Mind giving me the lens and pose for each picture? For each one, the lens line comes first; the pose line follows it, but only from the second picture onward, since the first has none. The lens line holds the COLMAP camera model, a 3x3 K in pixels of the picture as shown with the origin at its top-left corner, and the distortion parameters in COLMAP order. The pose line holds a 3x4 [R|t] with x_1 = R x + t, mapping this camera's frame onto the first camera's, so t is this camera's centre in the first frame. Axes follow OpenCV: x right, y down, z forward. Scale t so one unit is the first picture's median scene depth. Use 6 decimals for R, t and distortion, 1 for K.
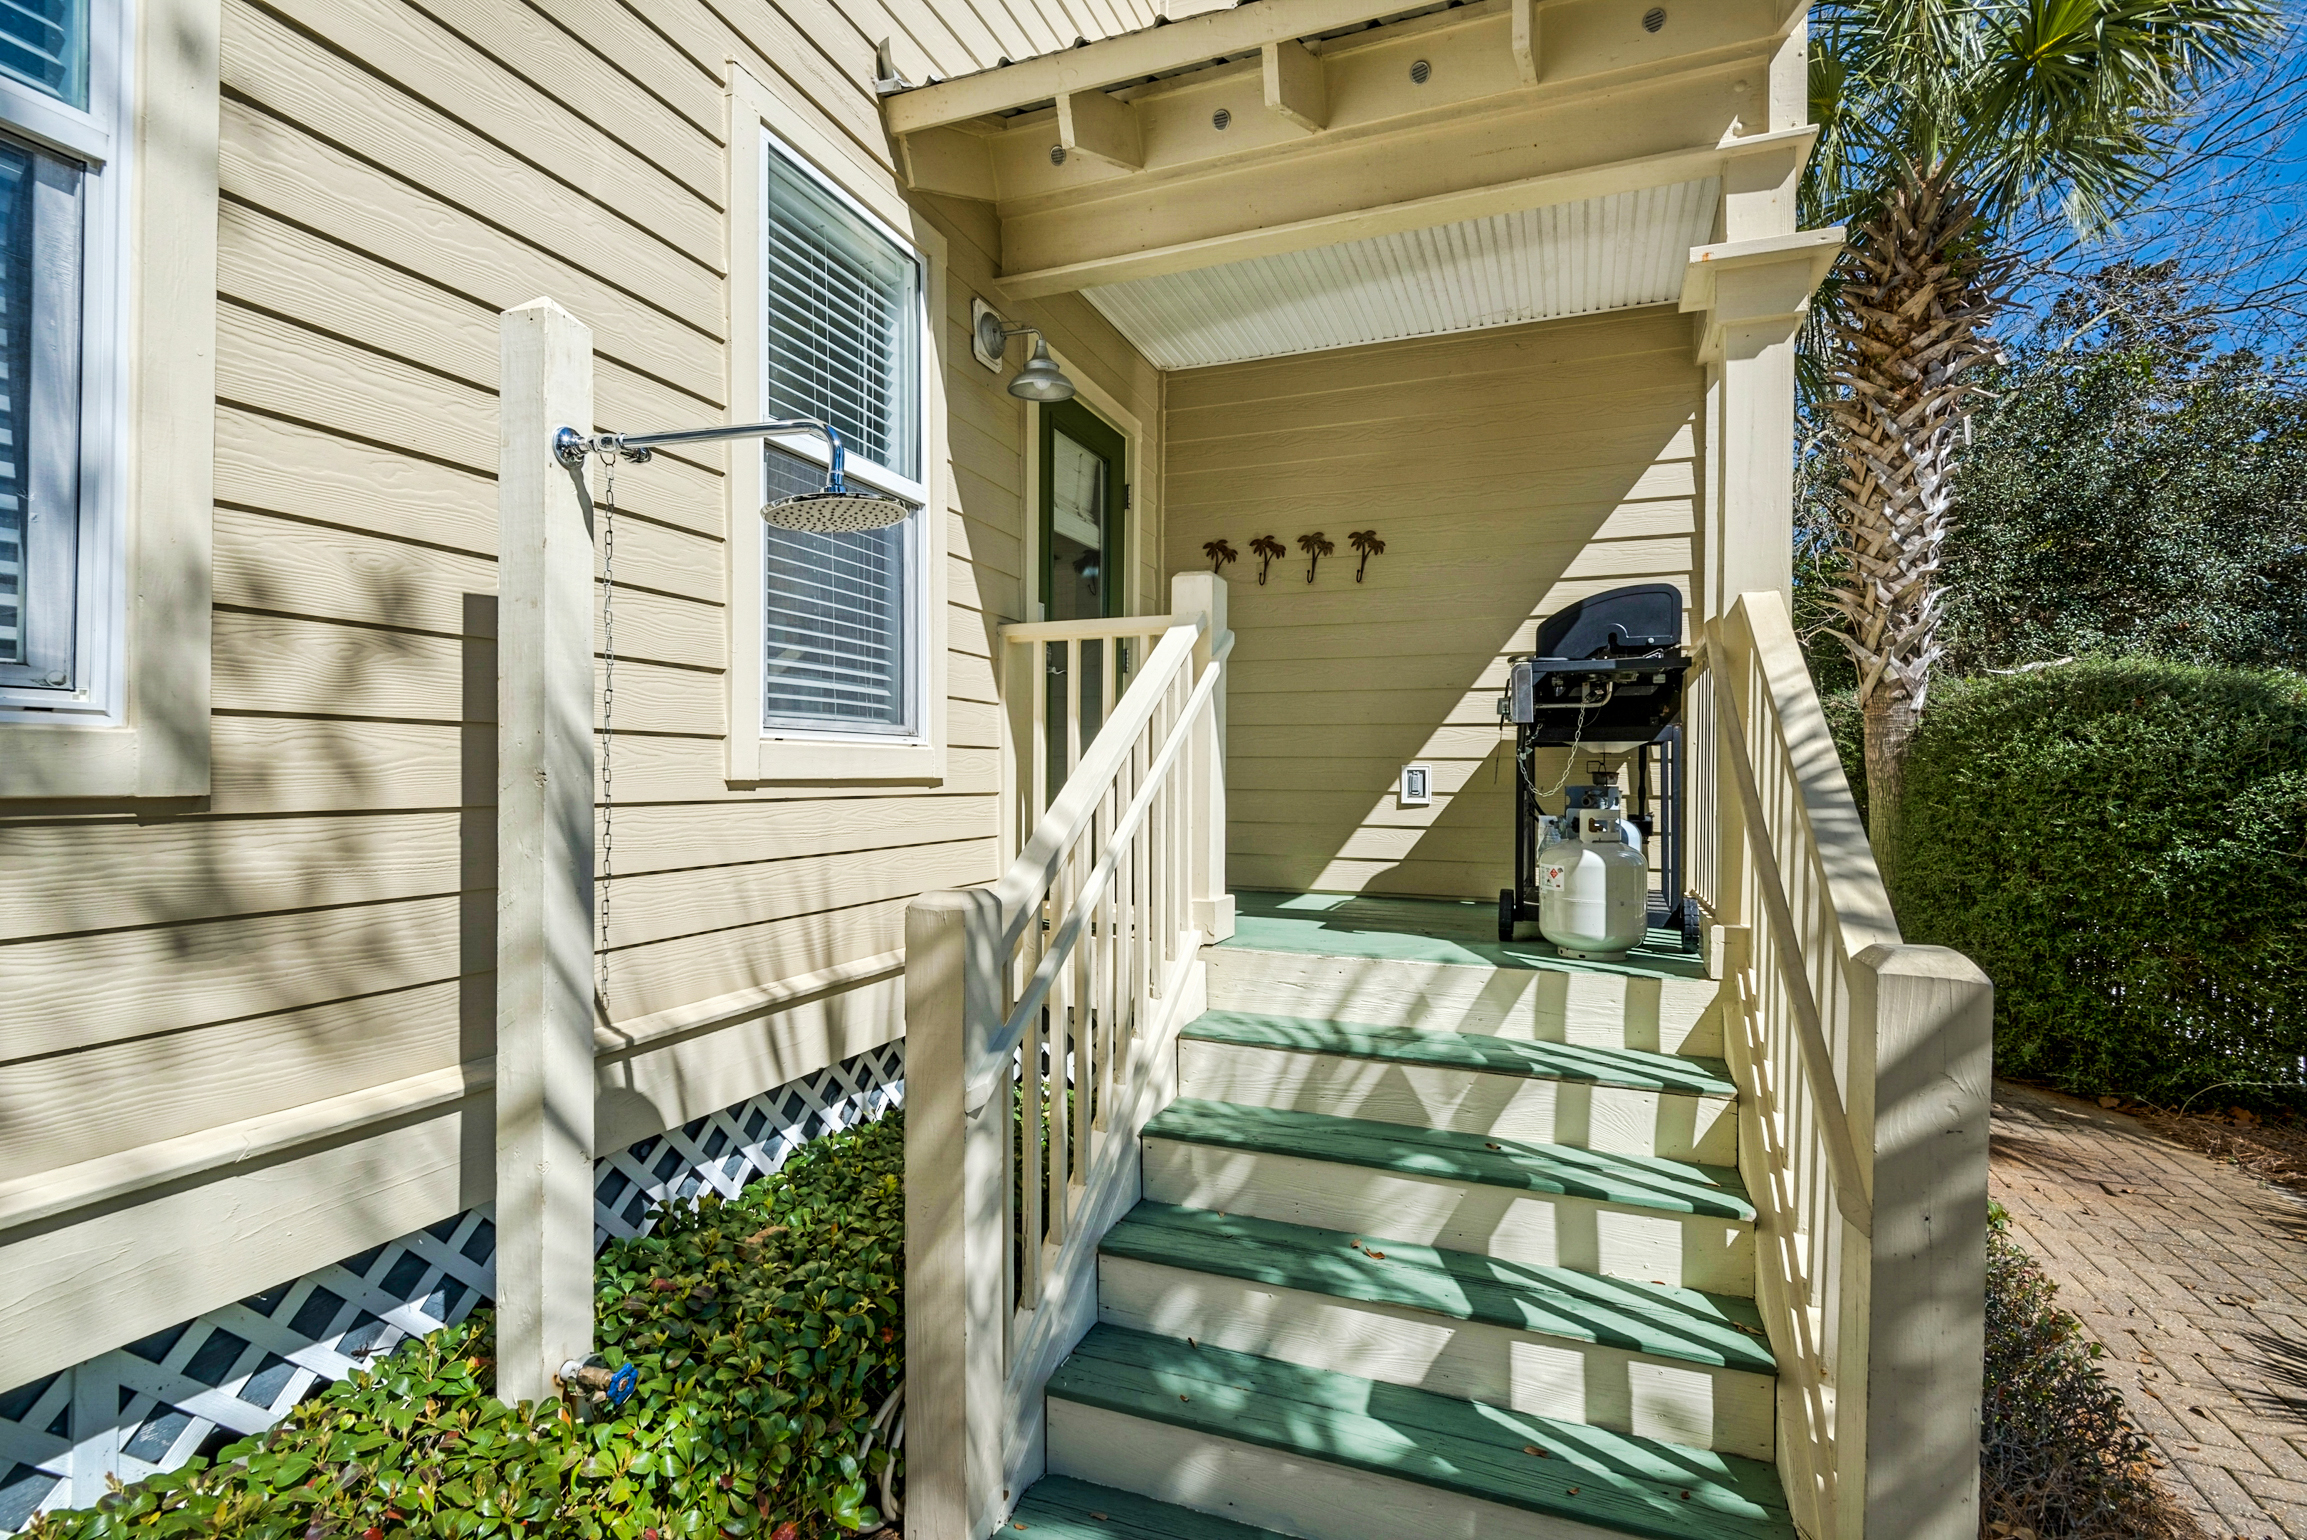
lens RADIAL K [[1104.5, 0, 1153.5], [0, 1104.5, 770.0], [0, 0, 1]] dist [-0.000114, -0.000301]
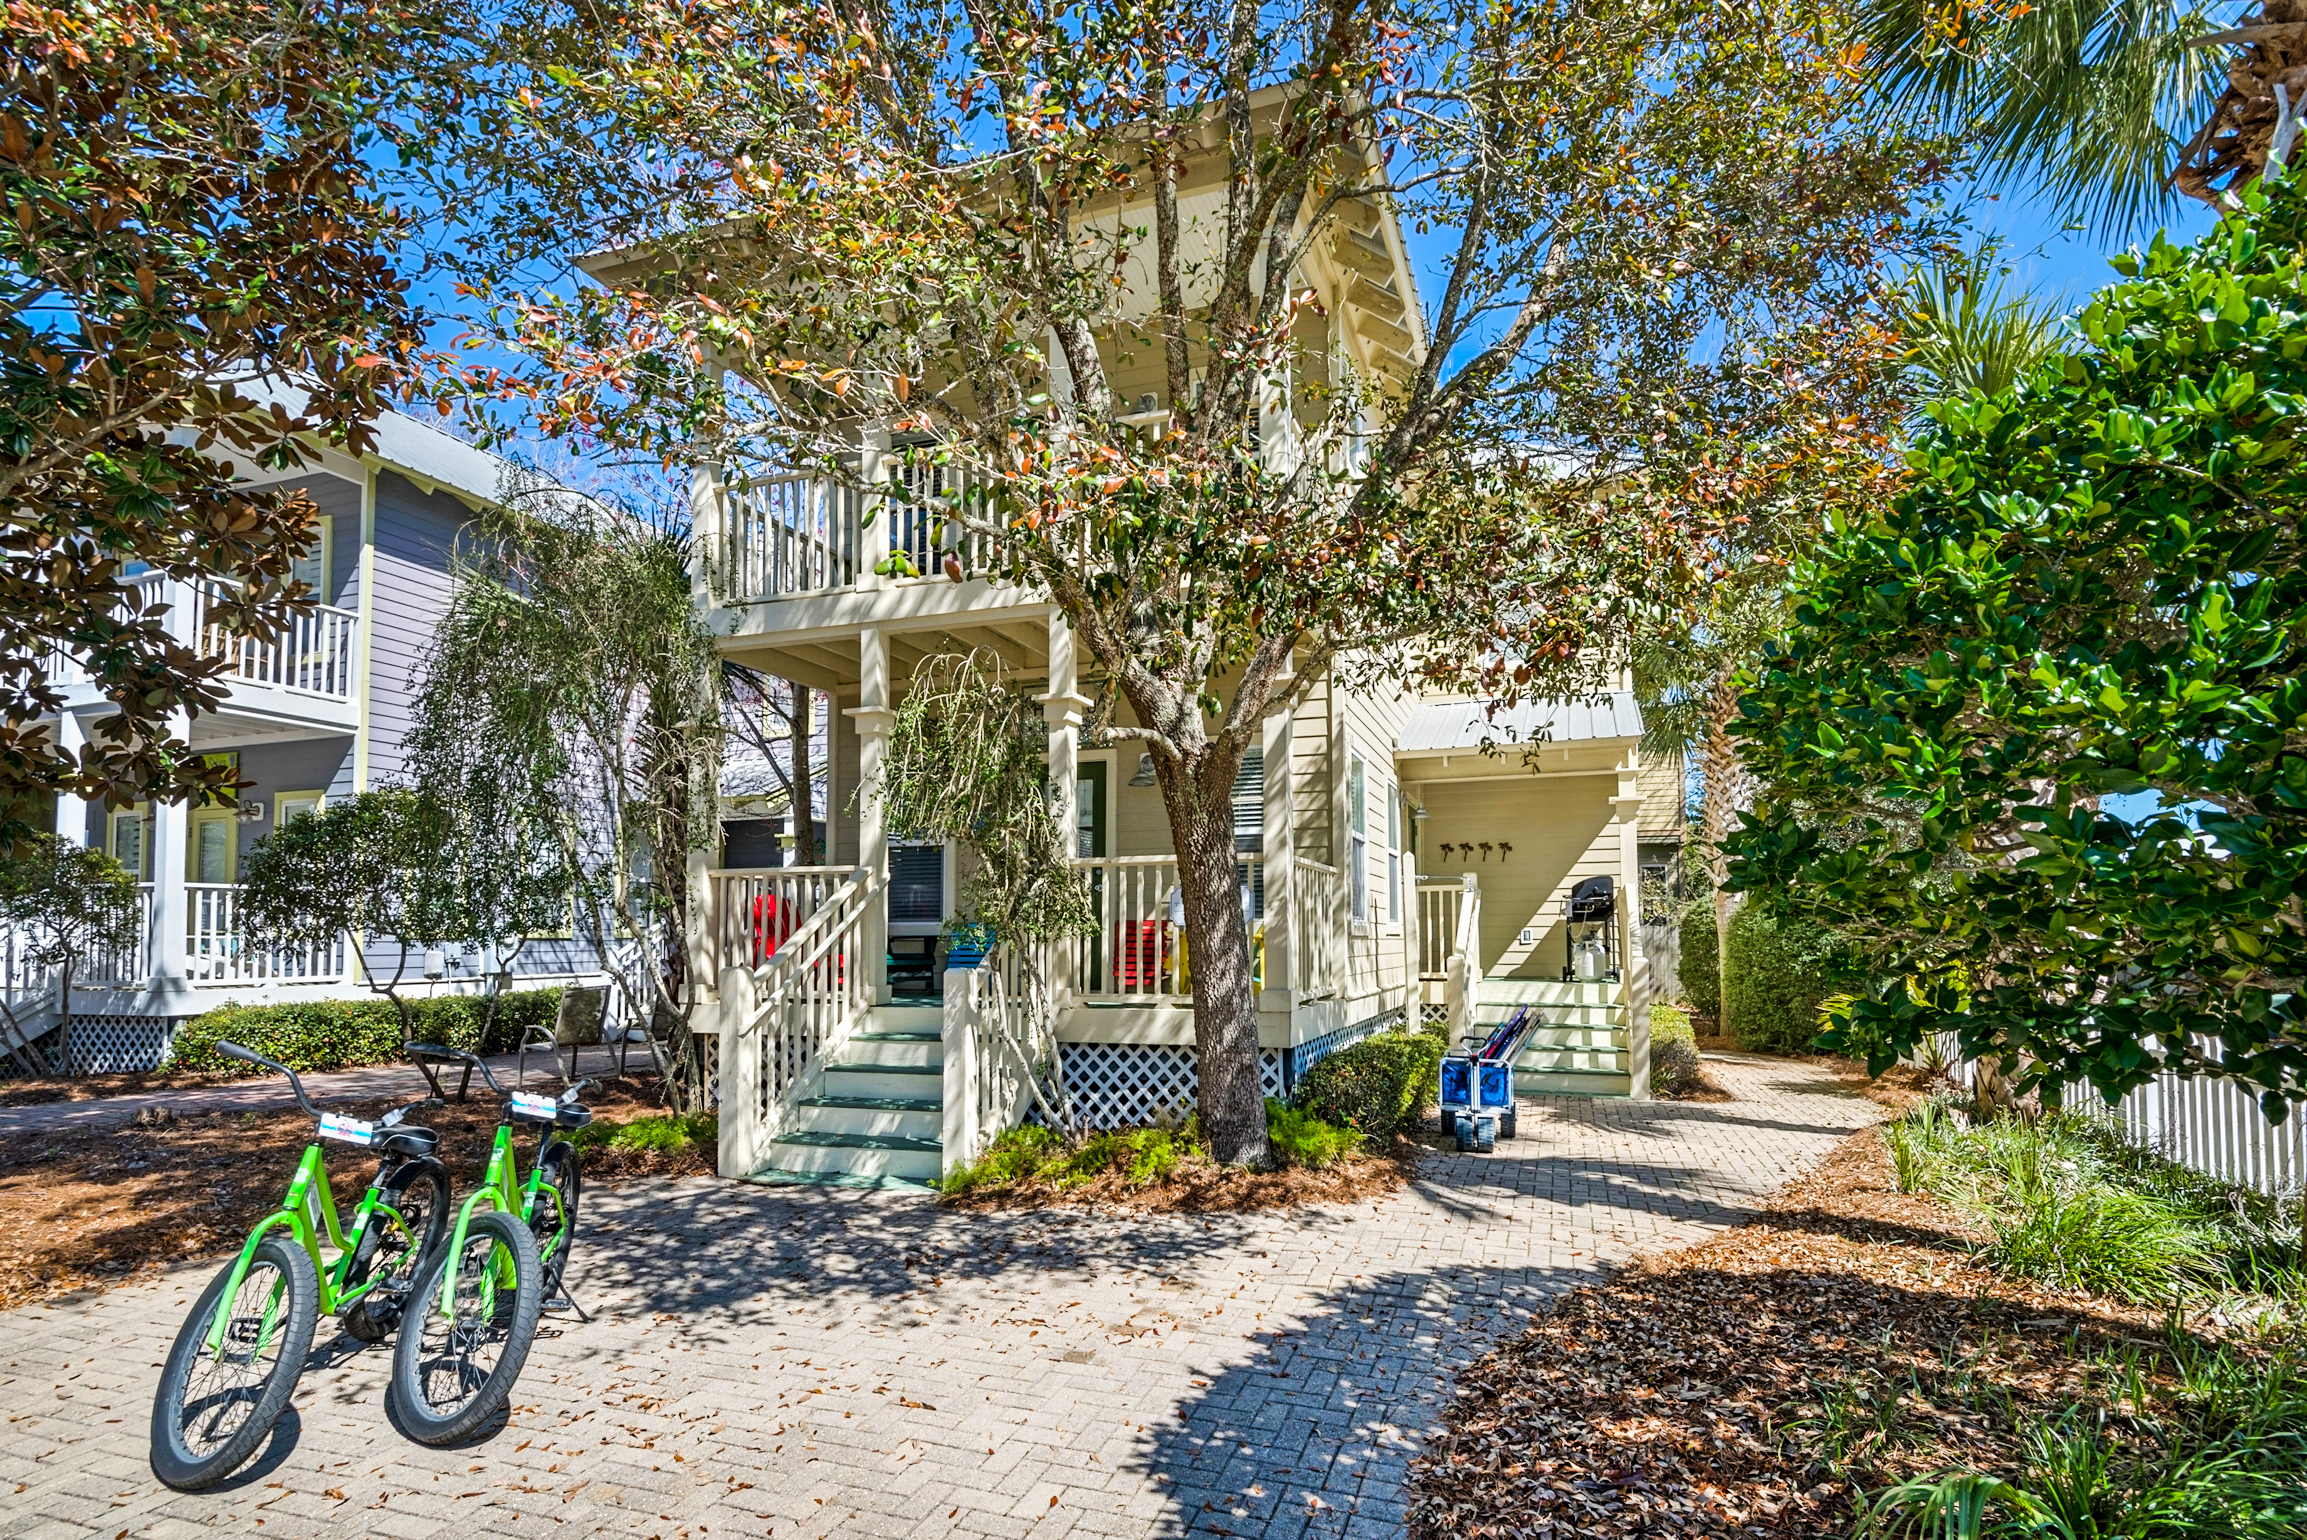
lens RADIAL K [[1137.6, 0, 1158.8], [0, 1137.6, 871.9], [0, 0, 1]] dist [-0.001557, -0.000443]
pose [[0.999962, -0.007272, 0.004814, -0.932341], [0.007533, 0.998364, -0.056674, 0.009950], [-0.004394, 0.056708, 0.998381, -2.473072]]
